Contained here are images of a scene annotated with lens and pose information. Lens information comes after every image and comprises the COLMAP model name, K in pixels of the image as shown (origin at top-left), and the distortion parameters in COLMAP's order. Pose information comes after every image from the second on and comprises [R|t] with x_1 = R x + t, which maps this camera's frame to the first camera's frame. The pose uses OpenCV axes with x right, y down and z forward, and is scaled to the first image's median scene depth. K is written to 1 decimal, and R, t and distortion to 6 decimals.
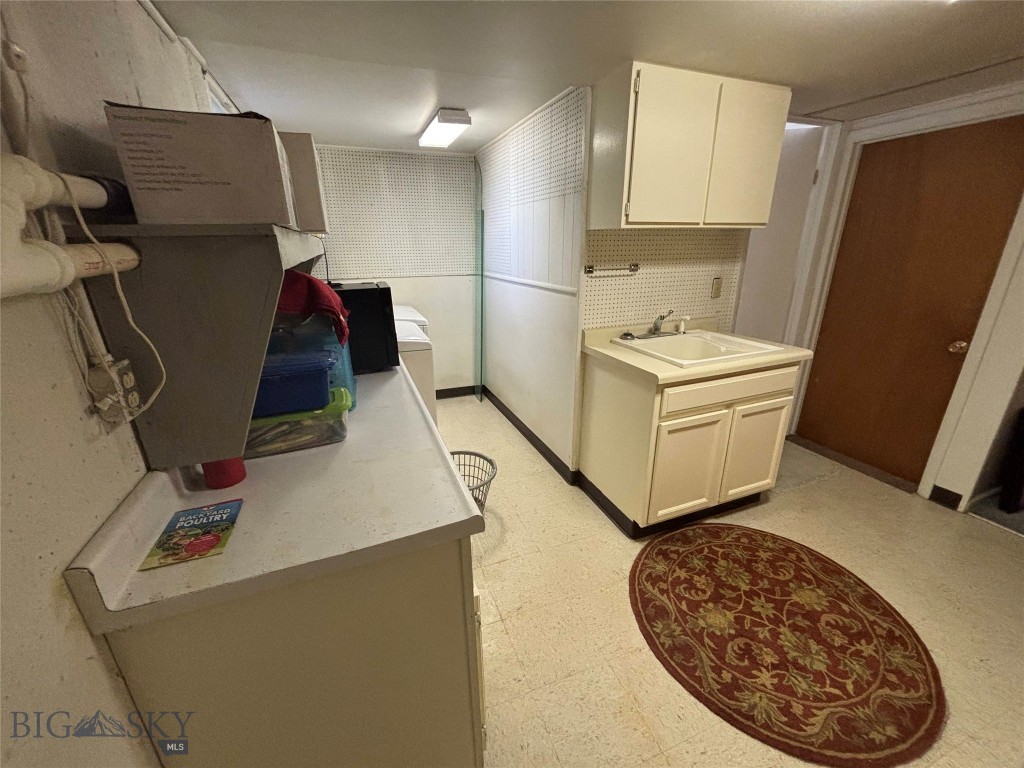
lens RADIAL K [[414.0, 0, 512.5], [0, 414.0, 385.2], [0, 0, 1]] dist [0.002233, 0.000029]
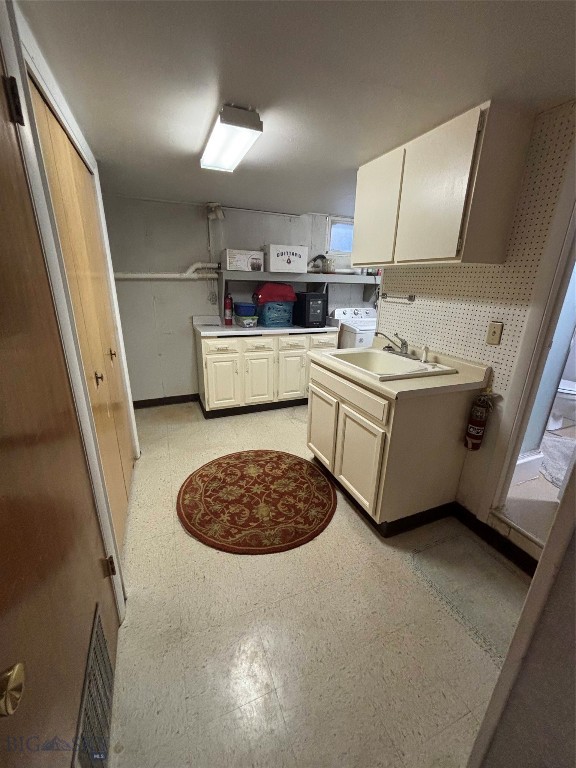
lens RADIAL K [[310.5, 0, 287.5], [0, 310.5, 382.9], [0, 0, 1]] dist [0.002233, 0.000029]
pose [[0.018070, 0.327446, -0.944697, 1.559235], [-0.346532, 0.888338, 0.301282, -0.259096], [0.937864, 0.321924, 0.129522, 0.754850]]
